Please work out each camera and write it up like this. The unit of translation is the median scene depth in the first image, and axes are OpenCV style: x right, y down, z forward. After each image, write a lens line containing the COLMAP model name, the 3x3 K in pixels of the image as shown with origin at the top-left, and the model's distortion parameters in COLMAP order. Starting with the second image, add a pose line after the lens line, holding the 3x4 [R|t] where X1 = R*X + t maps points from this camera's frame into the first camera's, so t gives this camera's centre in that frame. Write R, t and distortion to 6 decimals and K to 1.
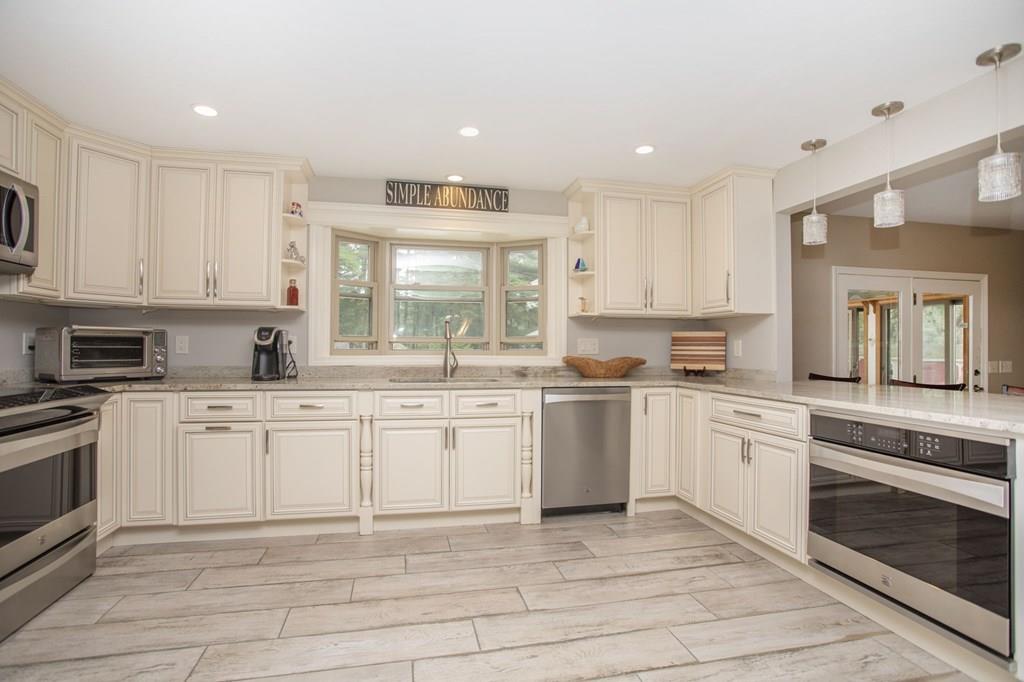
lens RADIAL K [[496.2, 0, 504.7], [0, 496.2, 342.1], [0, 0, 1]] dist [-0.068542, 0.030239]
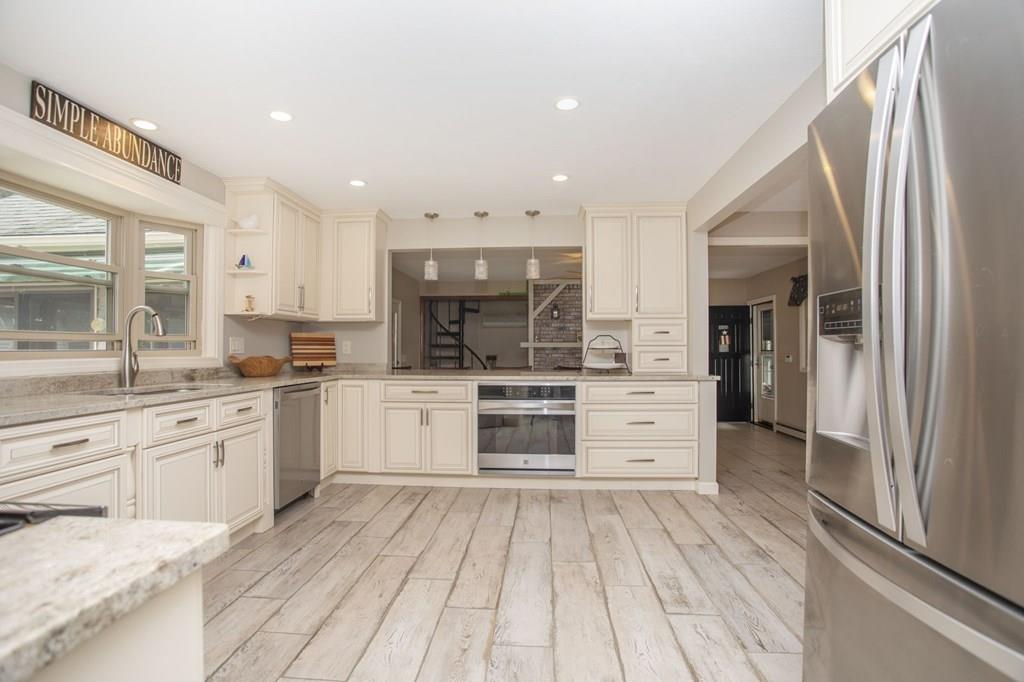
lens RADIAL K [[496.2, 0, 504.7], [0, 496.2, 342.1], [0, 0, 1]] dist [-0.068542, 0.030239]
pose [[0.290315, 0.007551, 0.956901, -0.726176], [-0.010517, 0.999934, -0.004699, 0.000725], [-0.956873, -0.008699, 0.290375, 0.281138]]
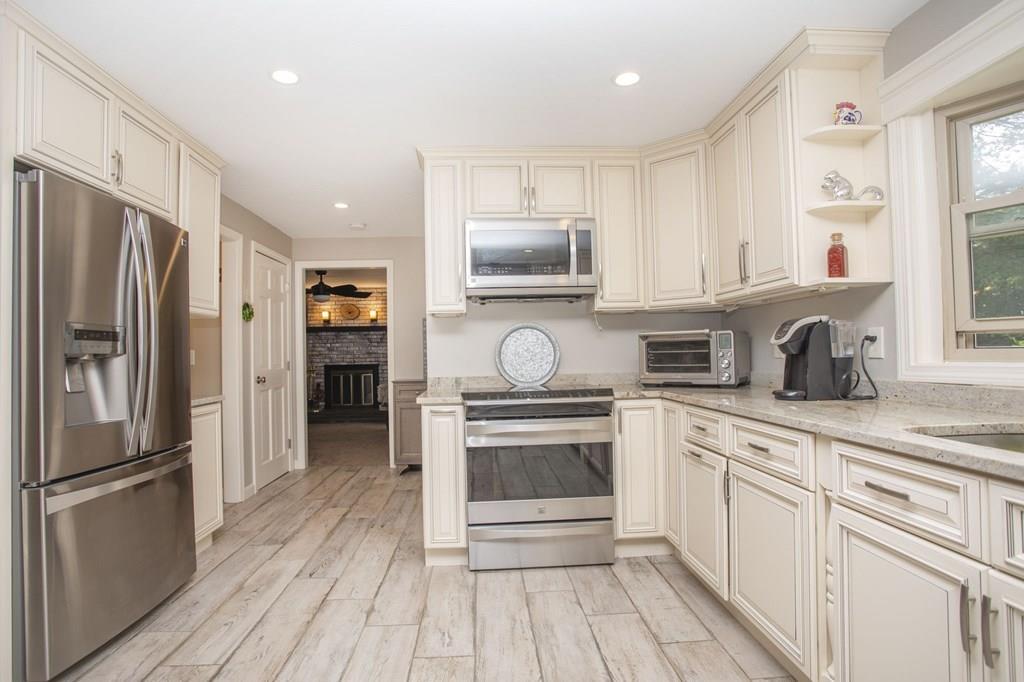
lens RADIAL K [[528.8, 0, 505.0], [0, 528.8, 343.5], [0, 0, 1]] dist [-0.078242, 0.037951]
pose [[-0.161533, -0.021259, -0.986638, 0.252858], [0.030287, 0.999190, -0.026488, 0.009954], [0.986402, -0.034162, -0.160758, 0.721740]]
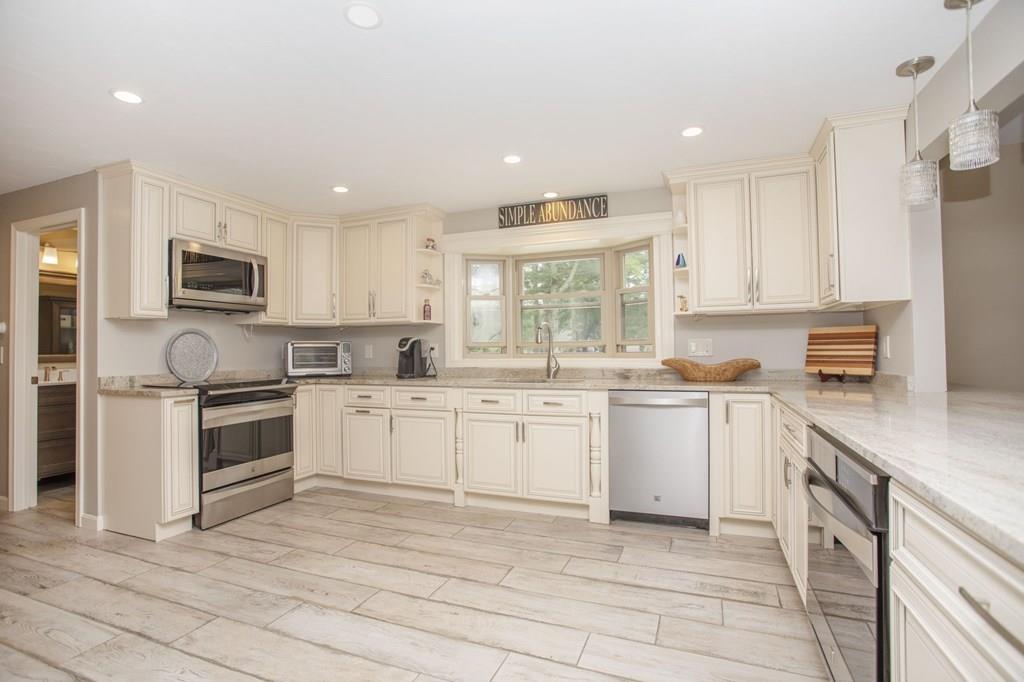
lens RADIAL K [[496.2, 0, 504.7], [0, 496.2, 342.1], [0, 0, 1]] dist [-0.068542, 0.030239]
pose [[0.827027, -0.023117, -0.561687, 0.470786], [0.020365, 0.999730, -0.011161, 0.001649], [0.561793, -0.002208, 0.827275, 0.049308]]
